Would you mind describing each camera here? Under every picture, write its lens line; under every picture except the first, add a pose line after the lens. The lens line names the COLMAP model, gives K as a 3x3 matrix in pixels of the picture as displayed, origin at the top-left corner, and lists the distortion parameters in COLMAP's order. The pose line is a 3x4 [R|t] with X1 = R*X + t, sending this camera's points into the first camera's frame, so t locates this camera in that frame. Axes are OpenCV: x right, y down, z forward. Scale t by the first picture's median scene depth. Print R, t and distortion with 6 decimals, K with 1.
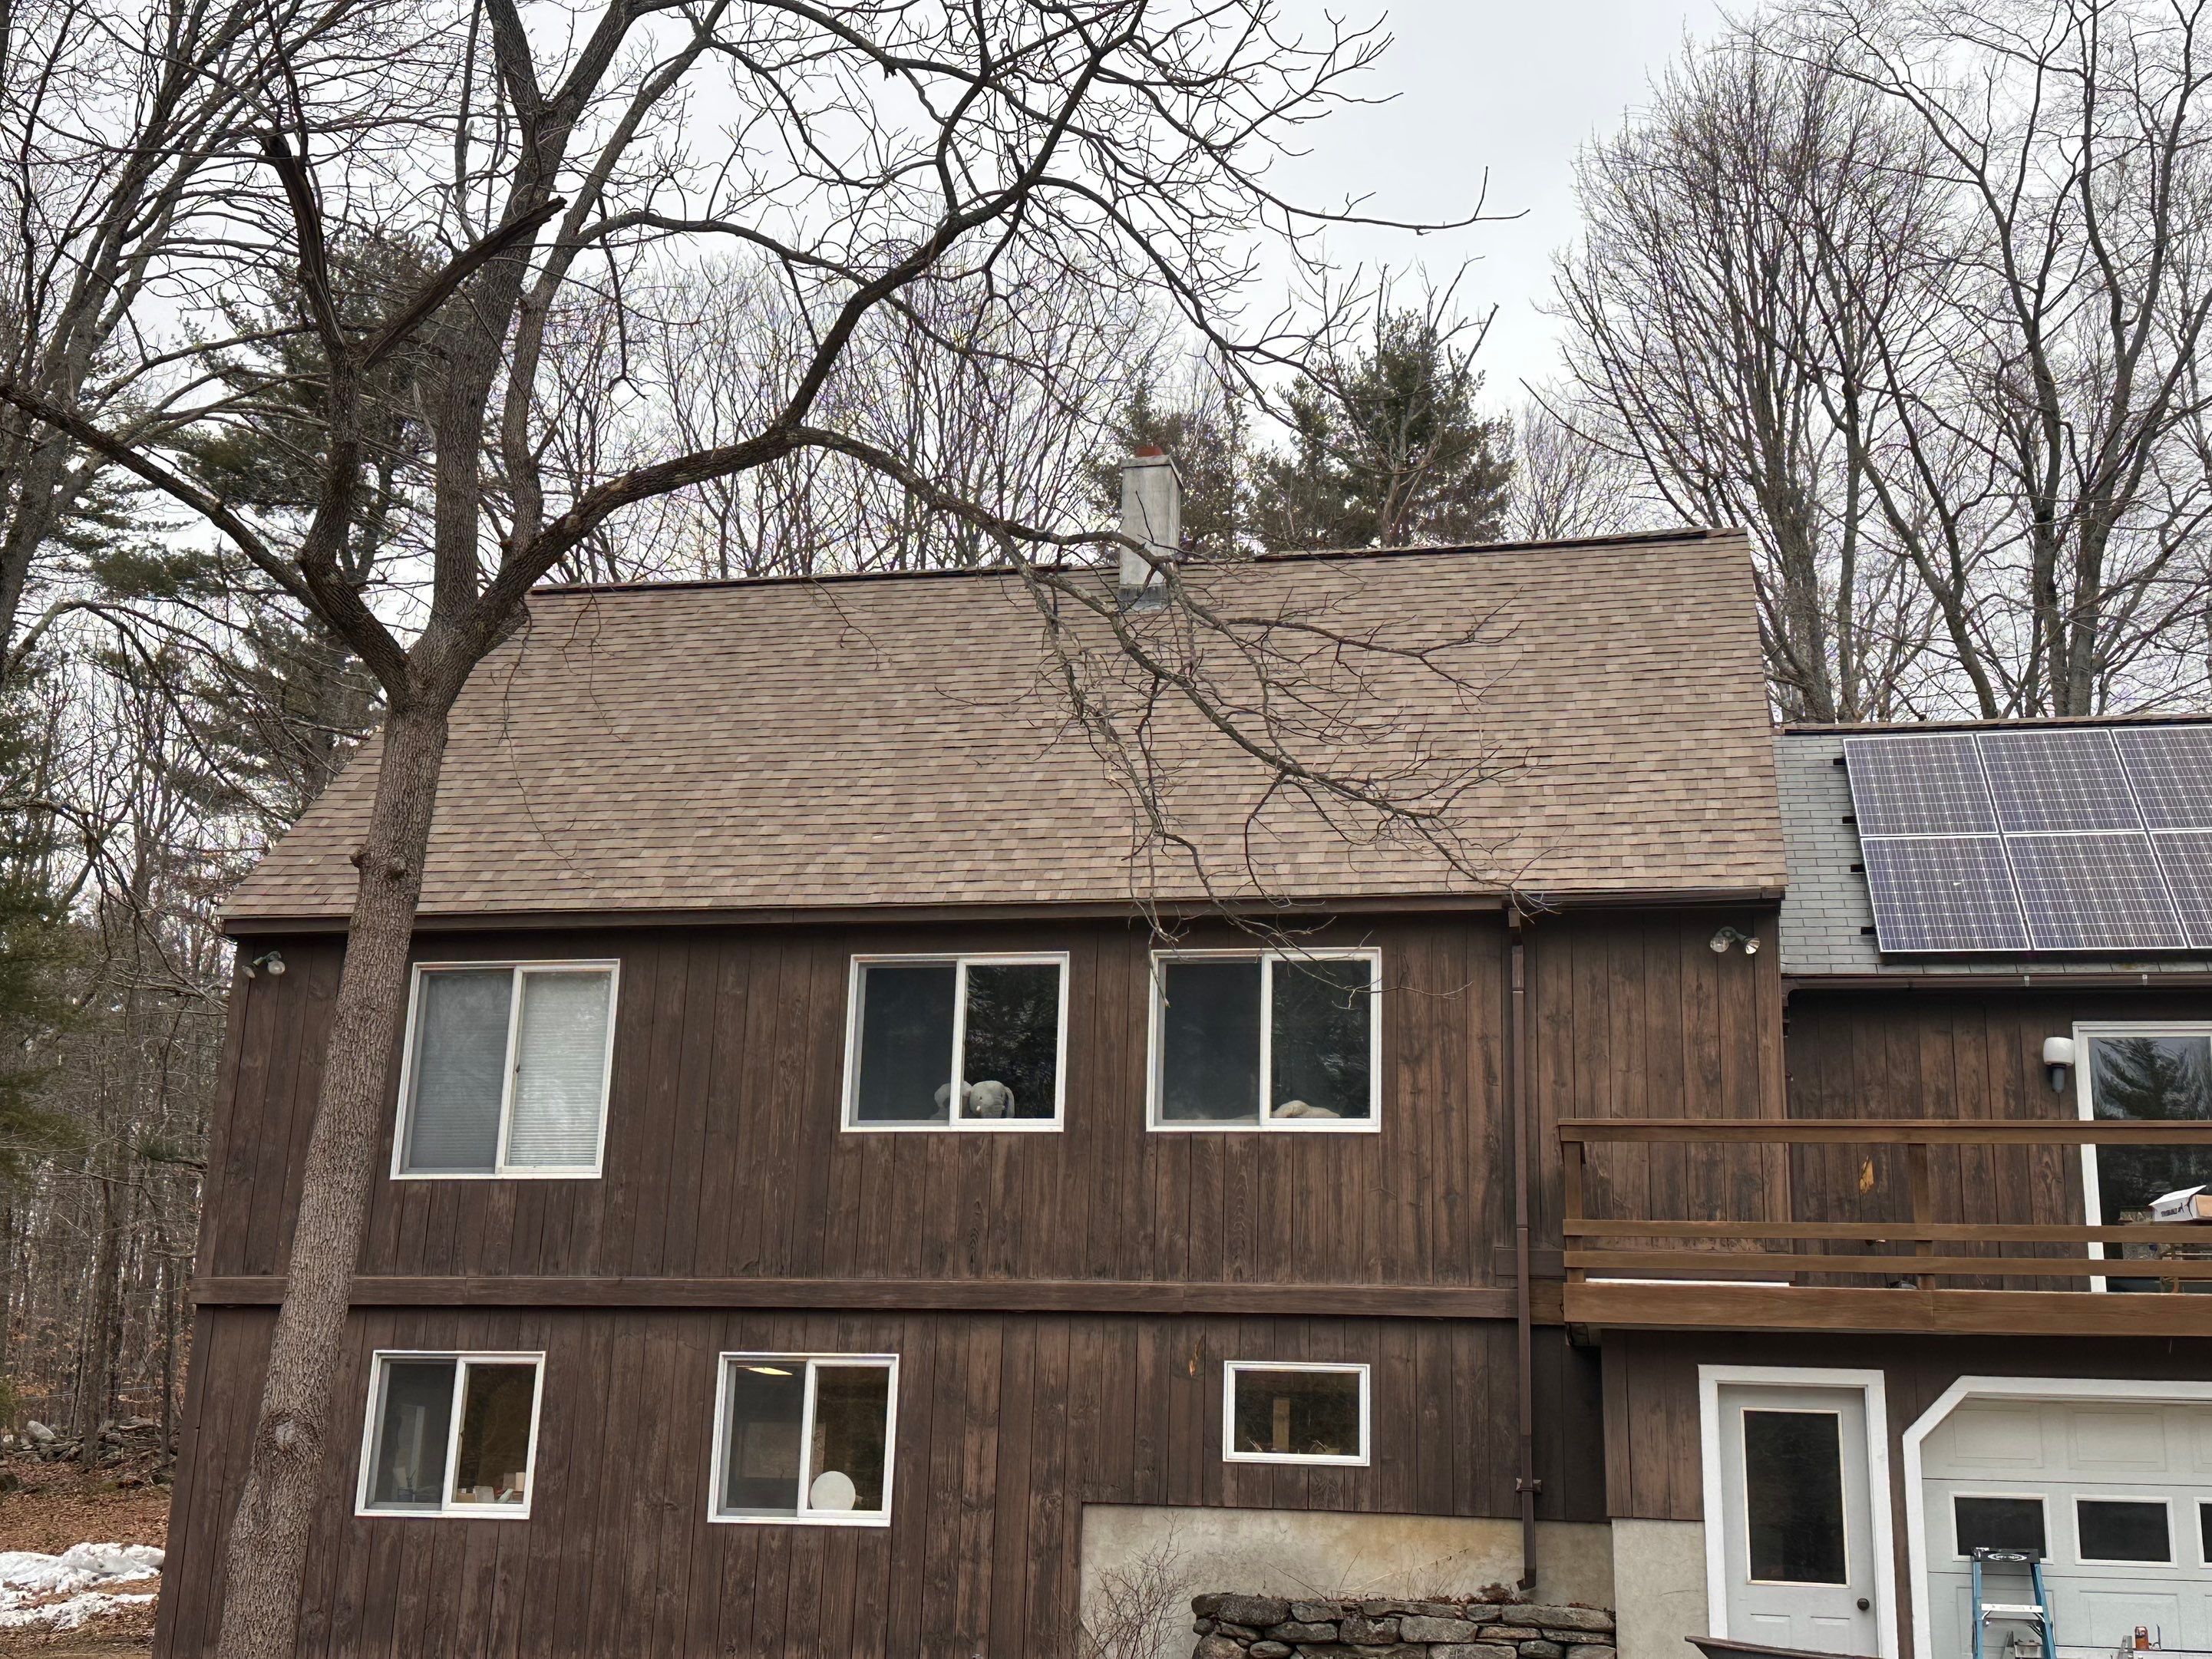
lens RADIAL K [[2477.7, 0, 1073.6], [0, 2477.7, 899.2], [0, 0, 1]] dist [0.119679, -0.178099]
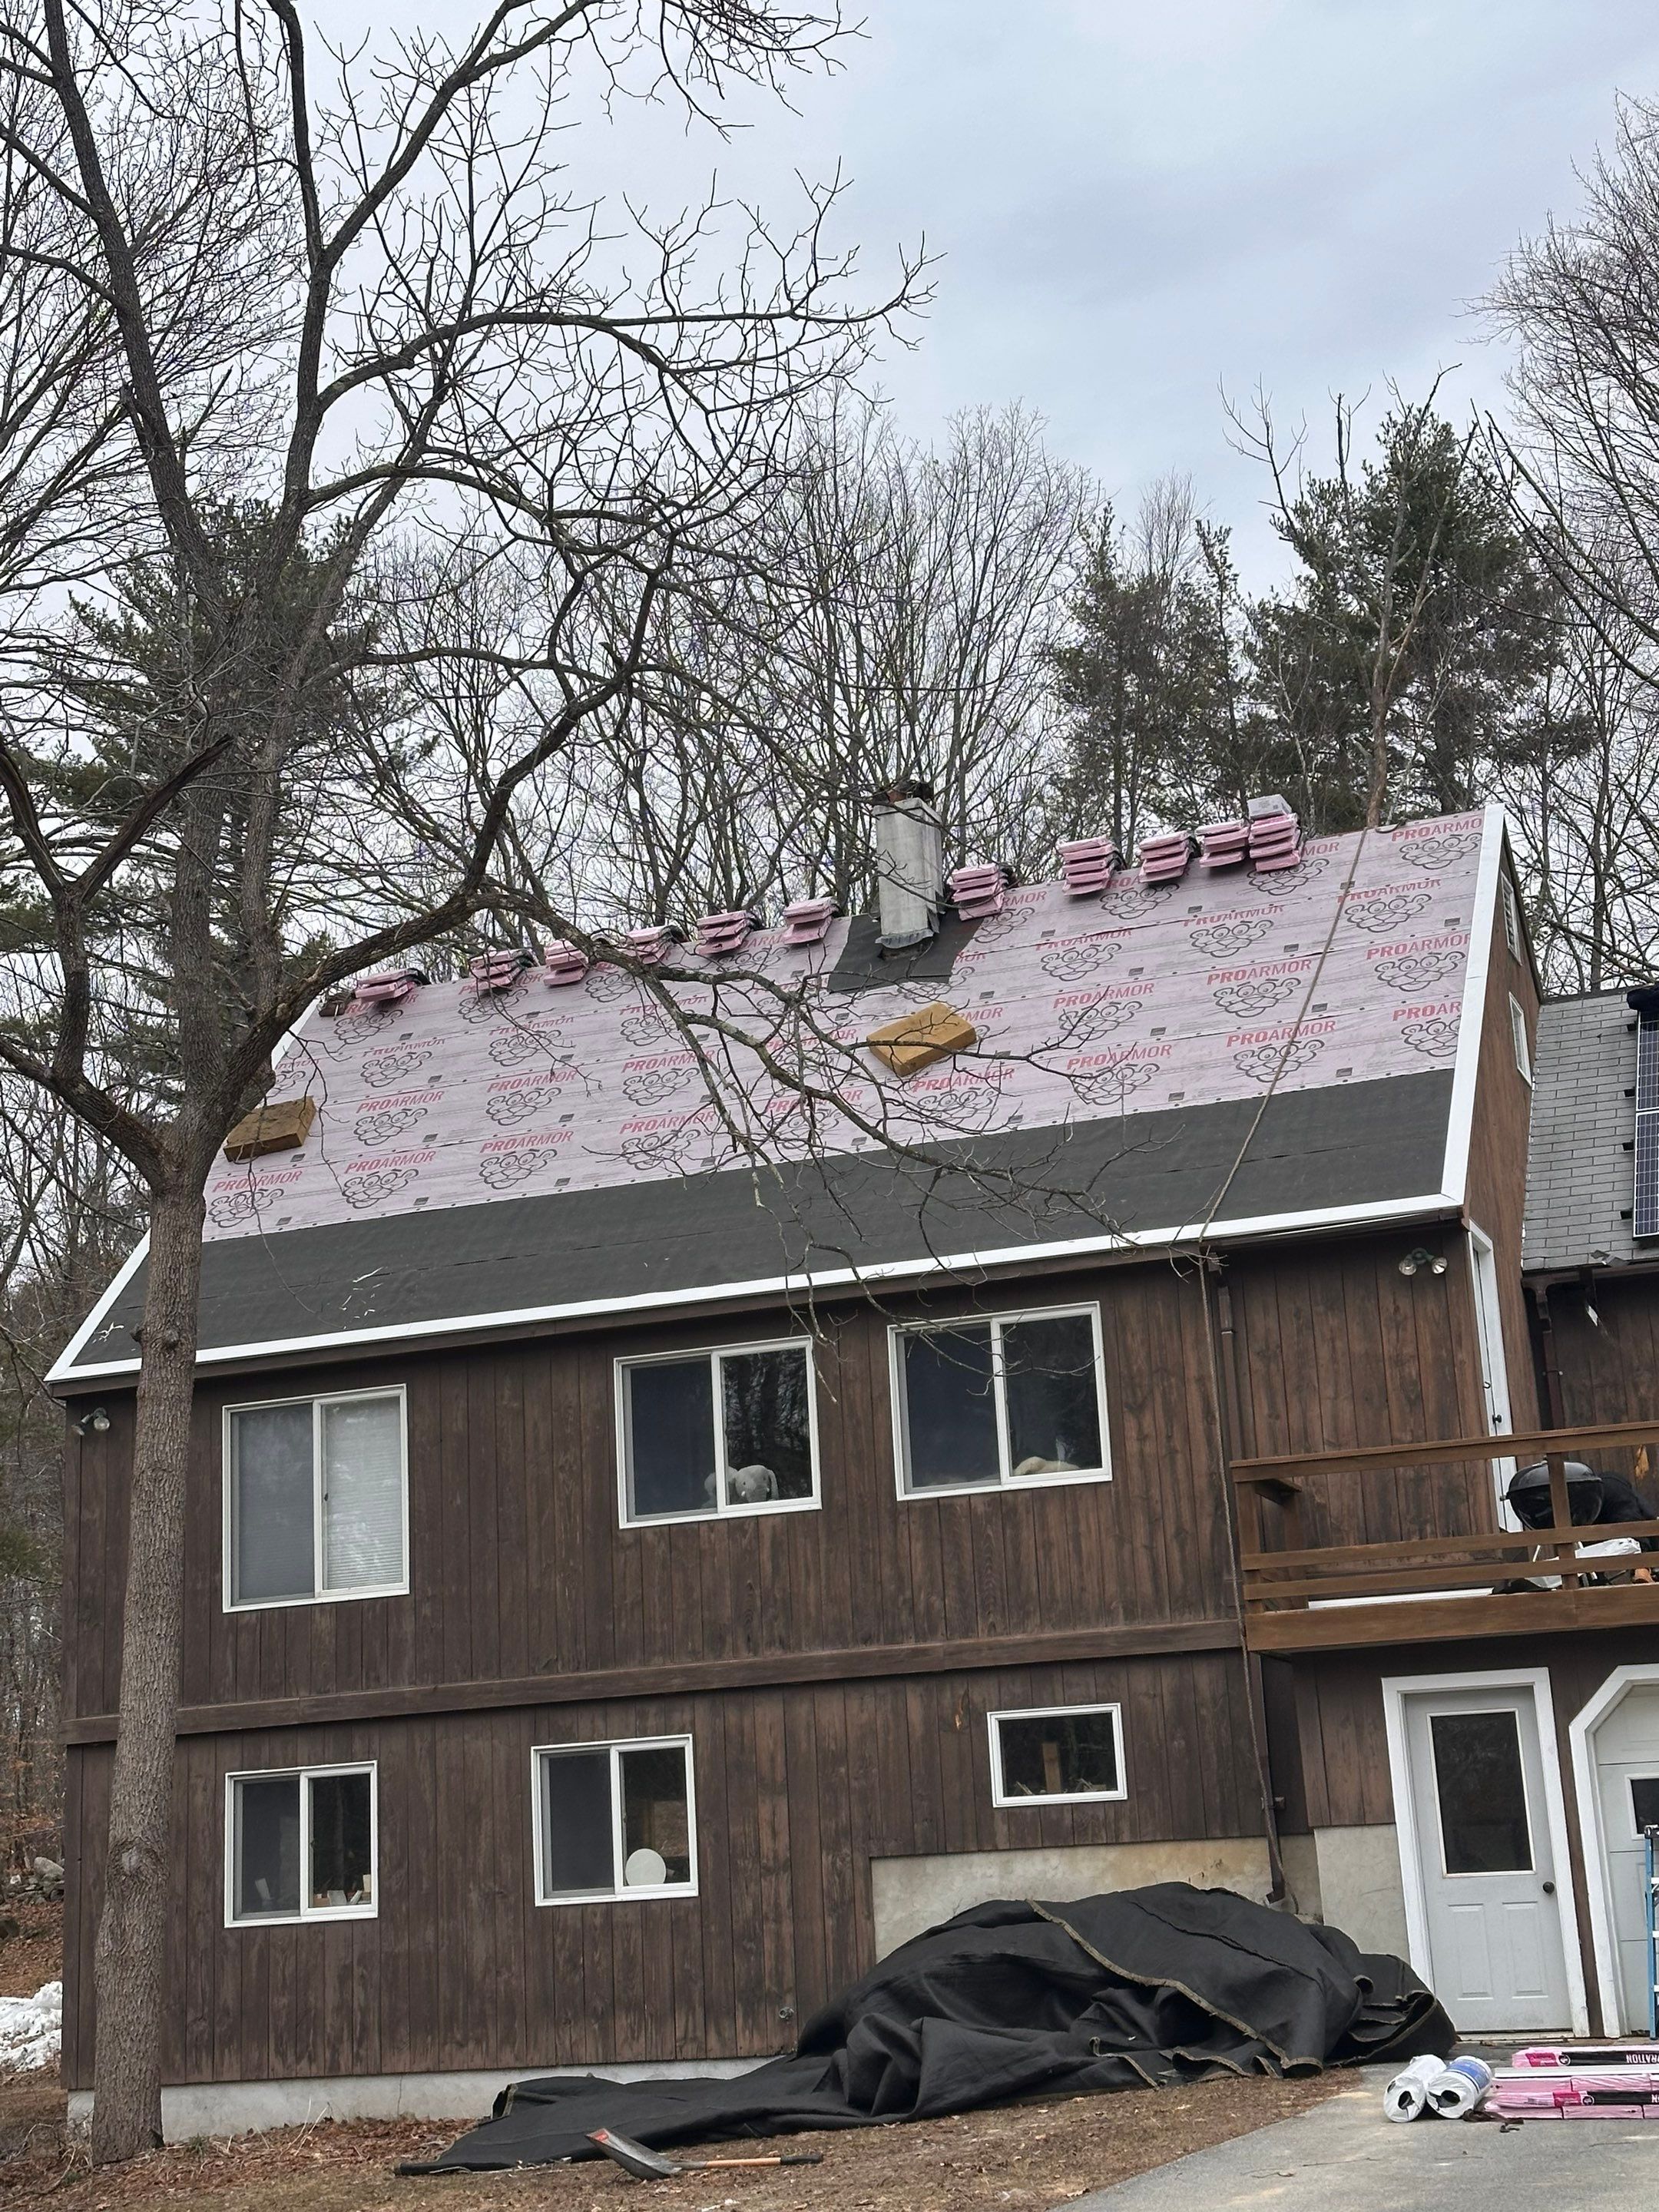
lens RADIAL K [[3106.7, 0, 831.0], [0, 3106.7, 1164.7], [0, 0, 1]] dist [0.080438, 0.057479]
pose [[0.984482, -0.117421, -0.130416, 0.189511], [0.119500, 0.992800, 0.008203, -0.061164], [0.128514, -0.023661, 0.991425, -0.299740]]
